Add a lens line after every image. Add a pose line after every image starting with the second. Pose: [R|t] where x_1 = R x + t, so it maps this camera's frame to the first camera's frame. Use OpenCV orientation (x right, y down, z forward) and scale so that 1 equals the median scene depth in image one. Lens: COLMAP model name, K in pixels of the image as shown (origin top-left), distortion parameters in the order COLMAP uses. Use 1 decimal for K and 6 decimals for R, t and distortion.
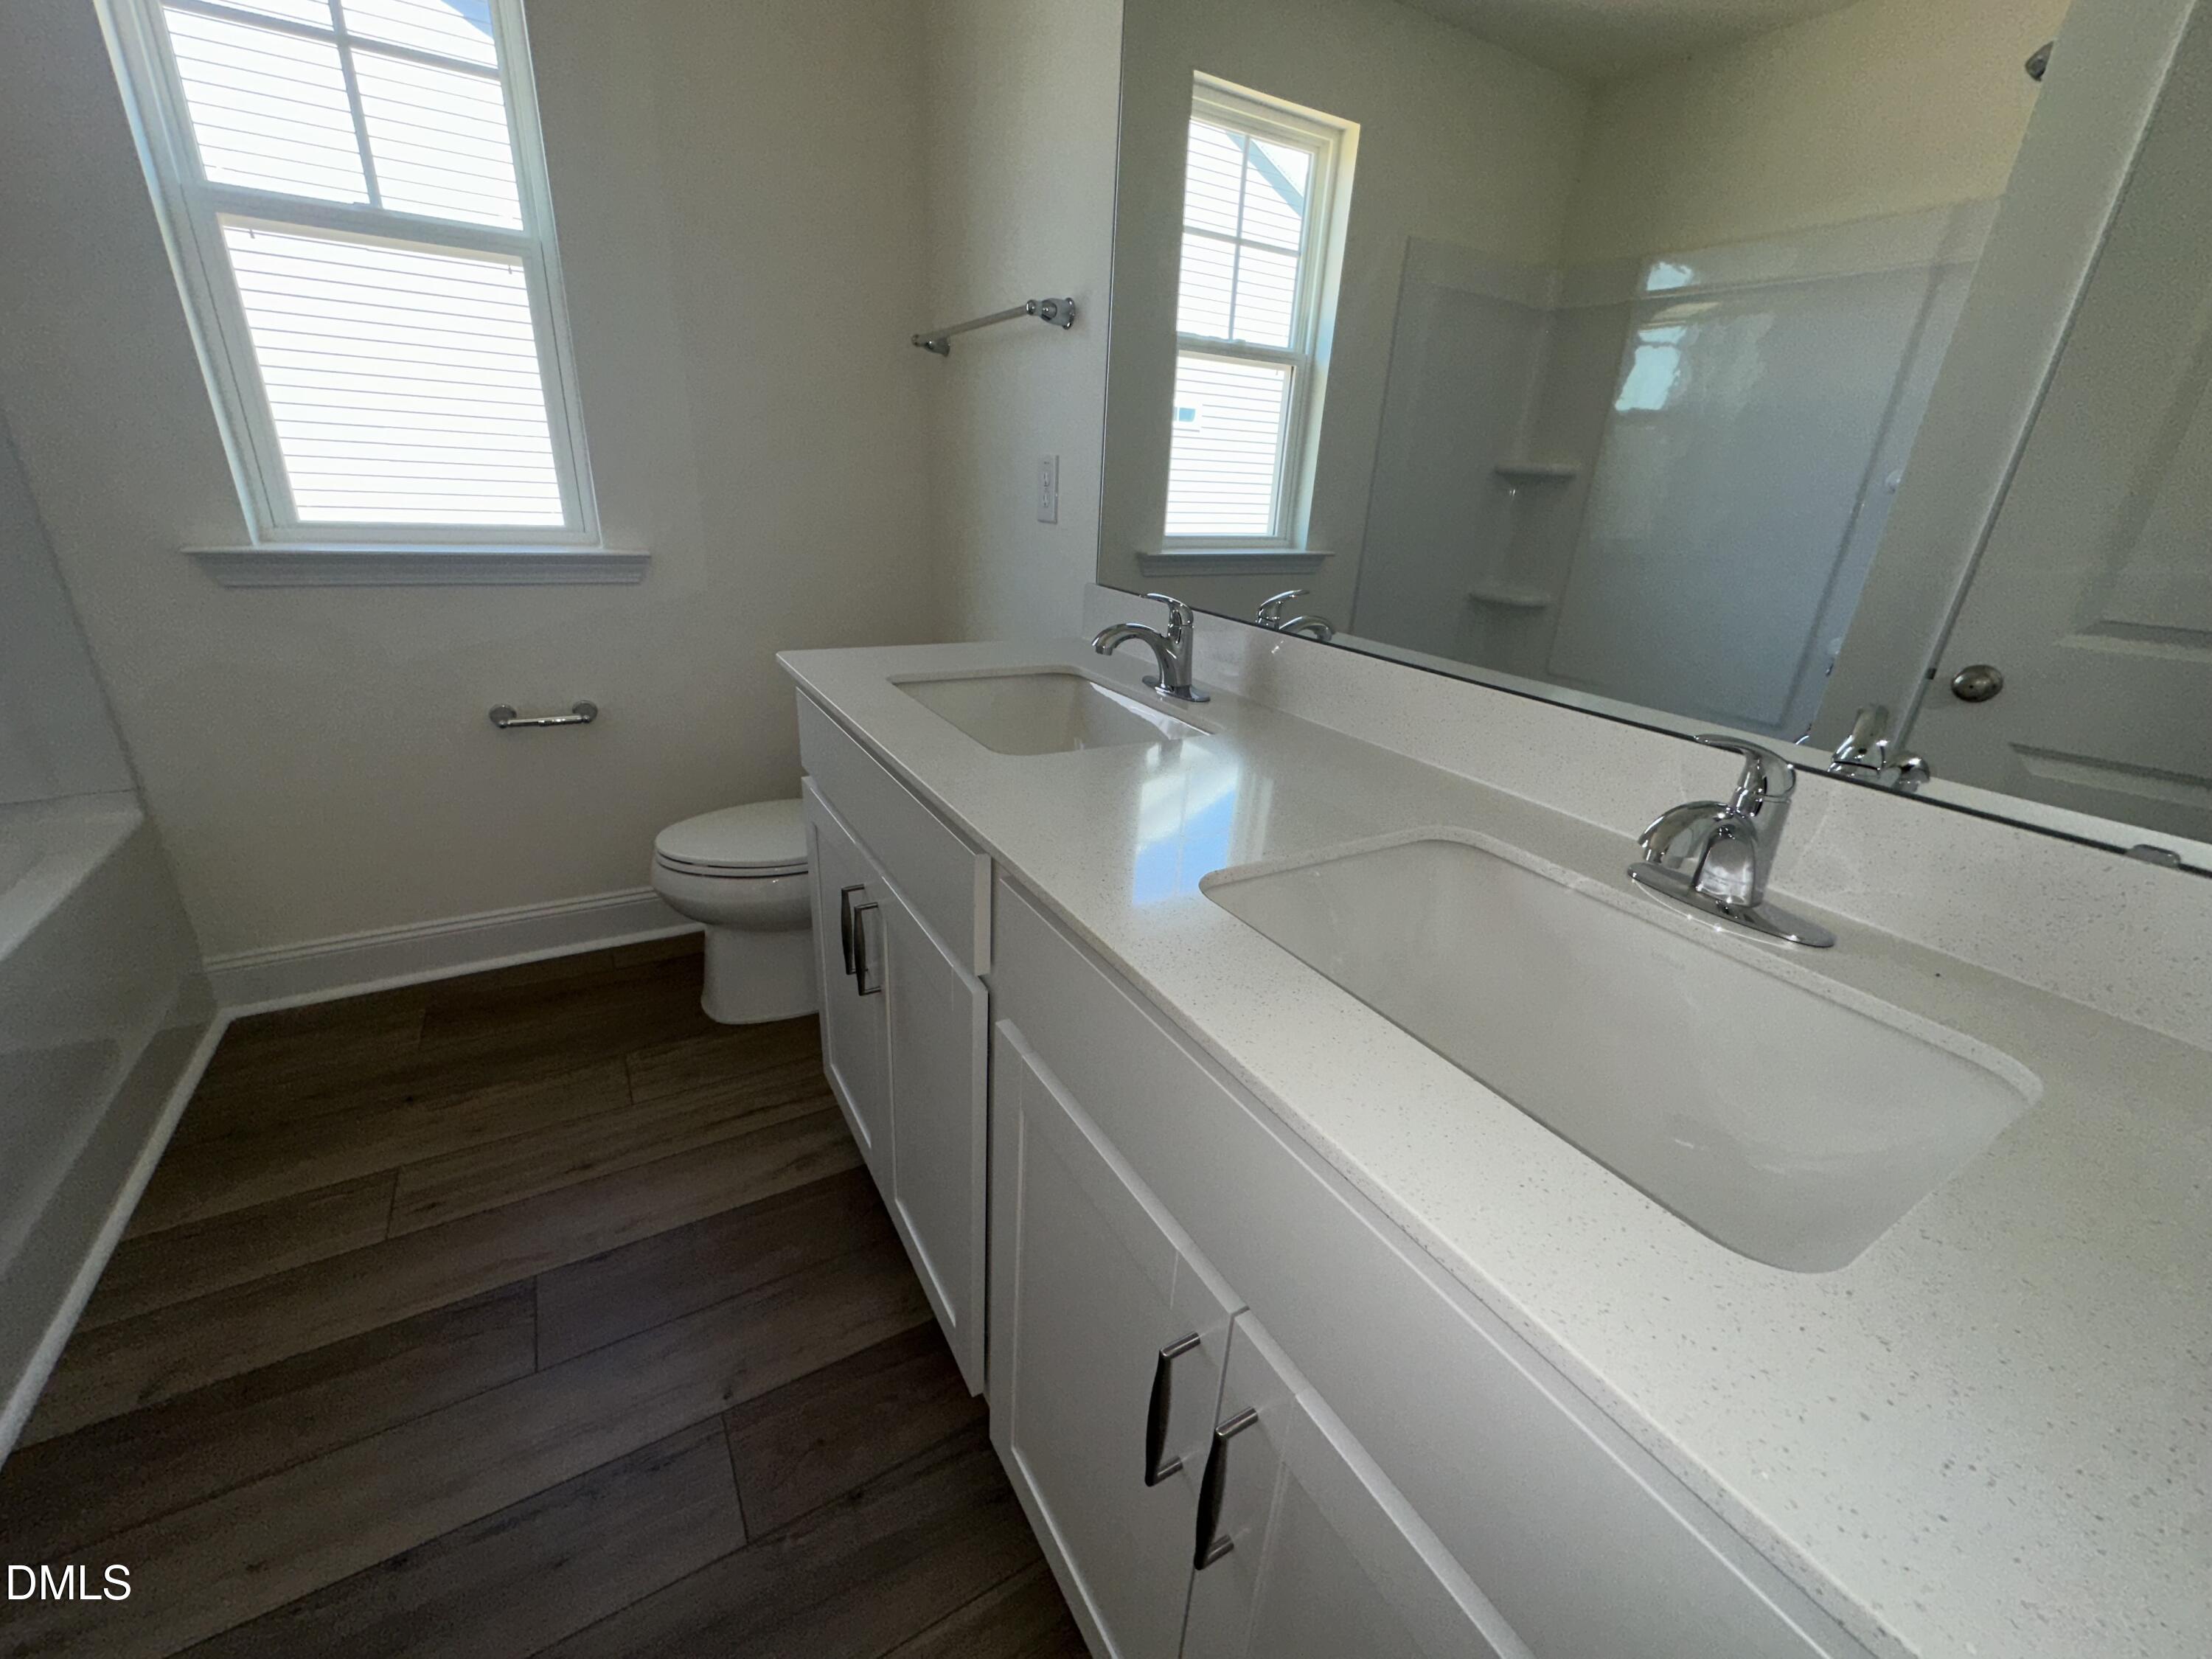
lens RADIAL K [[890.2, 0, 1107.5], [0, 890.2, 828.5], [0, 0, 1]] dist [0.003393, 0.001449]
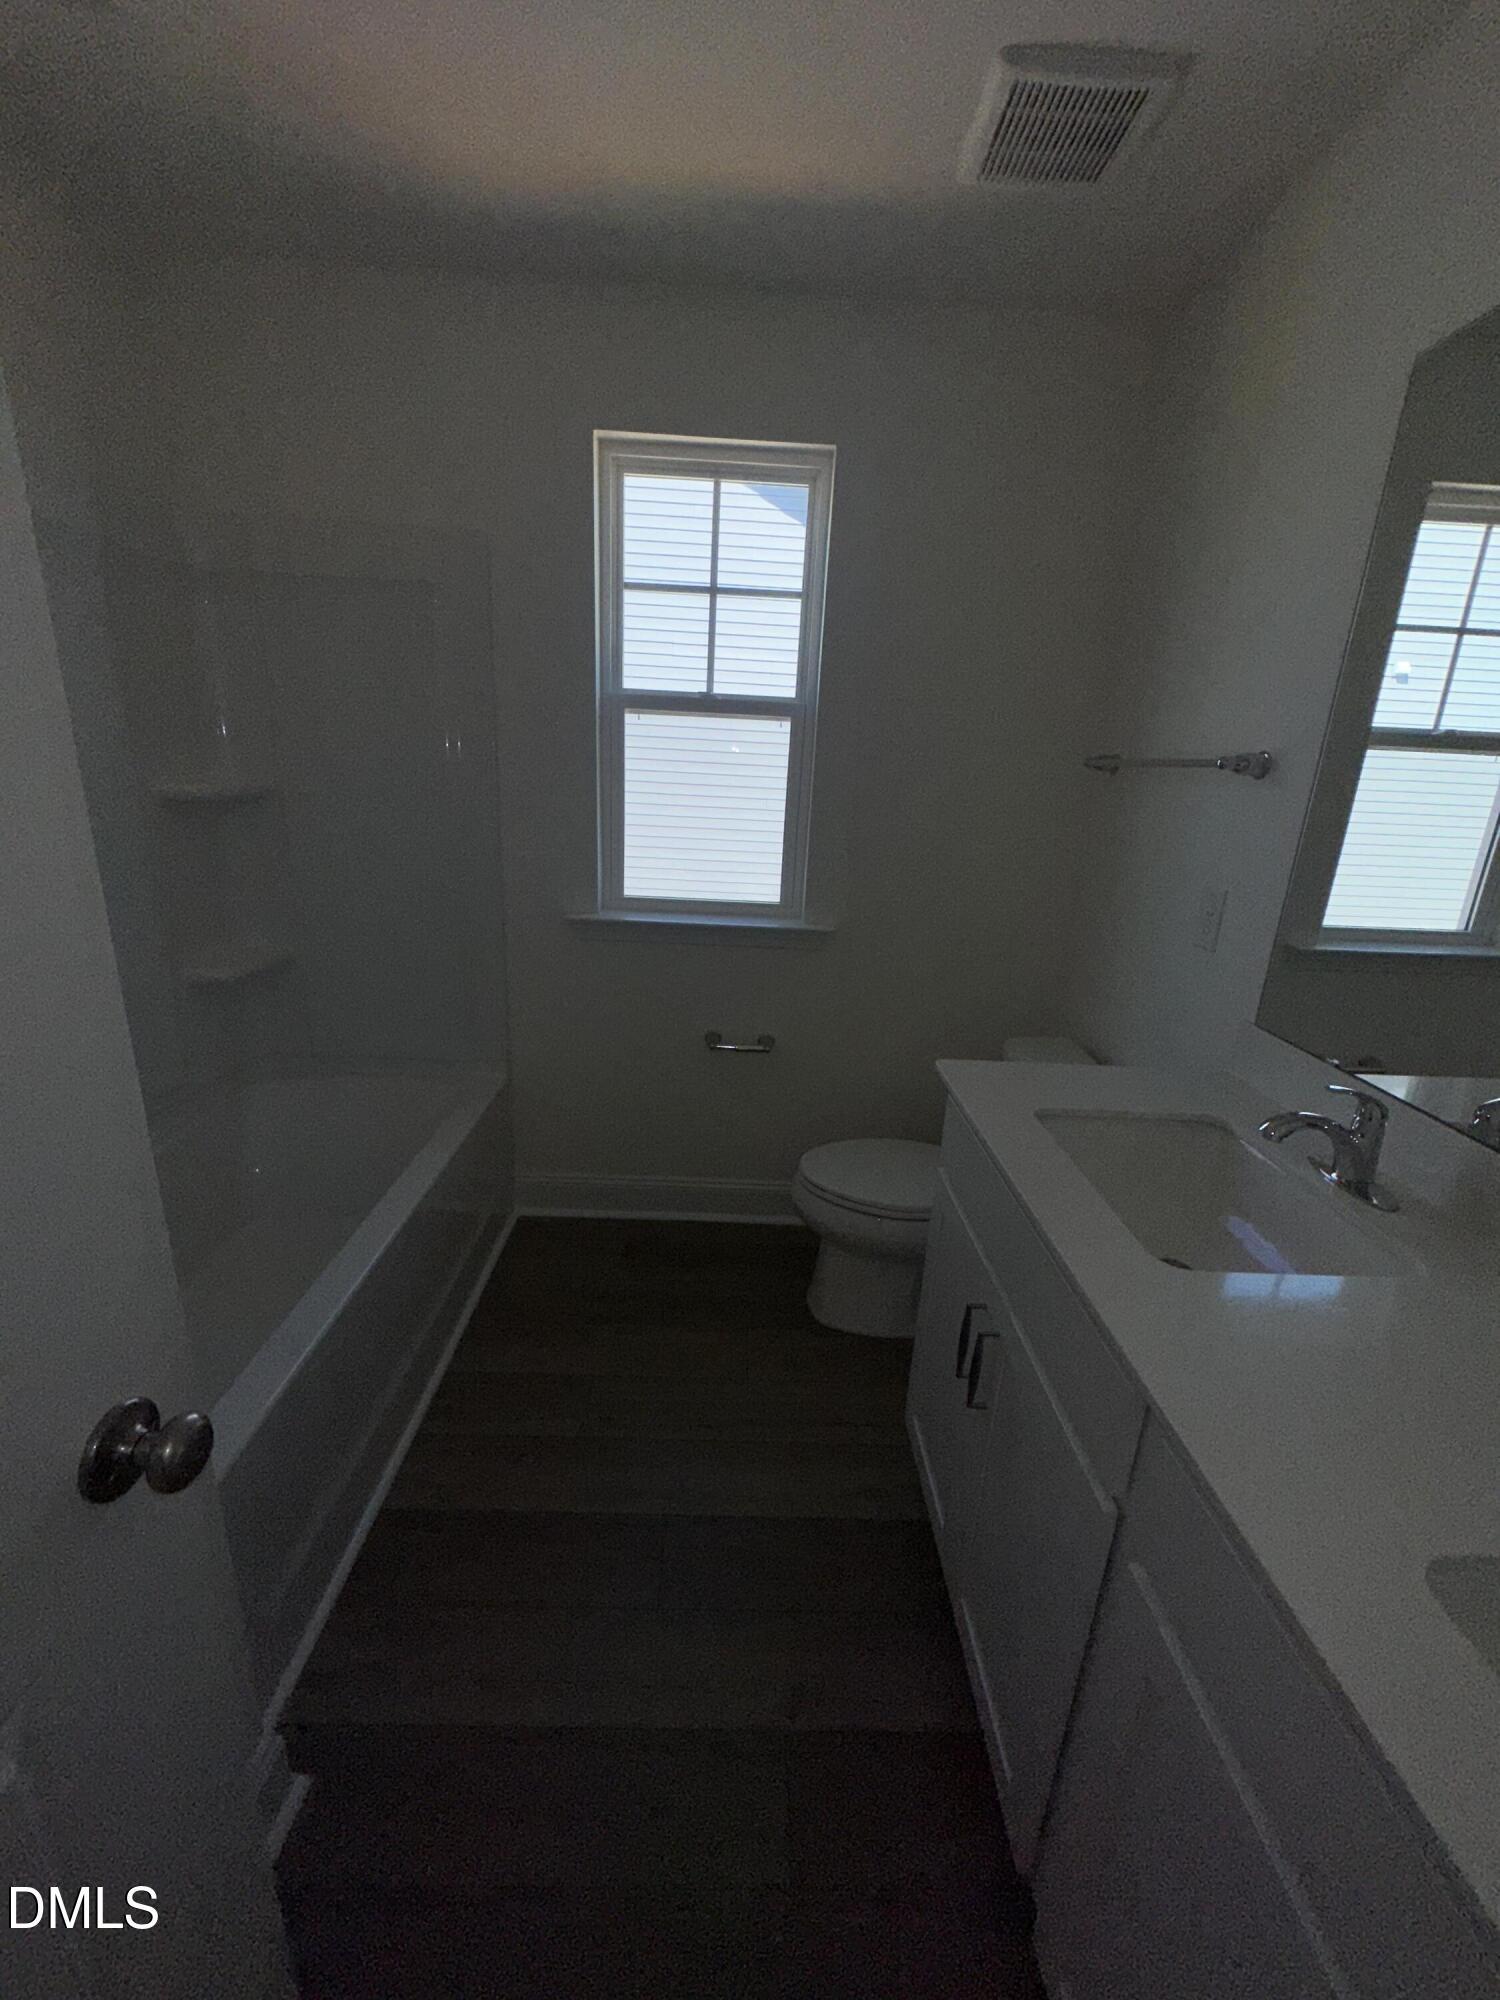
lens RADIAL K [[804.9, 0, 753.0], [0, 804.9, 1001.5], [0, 0, 1]] dist [0.003393, 0.001449]
pose [[0.871477, 0.132431, -0.472218, -0.070659], [-0.182051, 0.981411, -0.060744, -0.129446], [0.455395, 0.138905, 0.879386, -0.040493]]
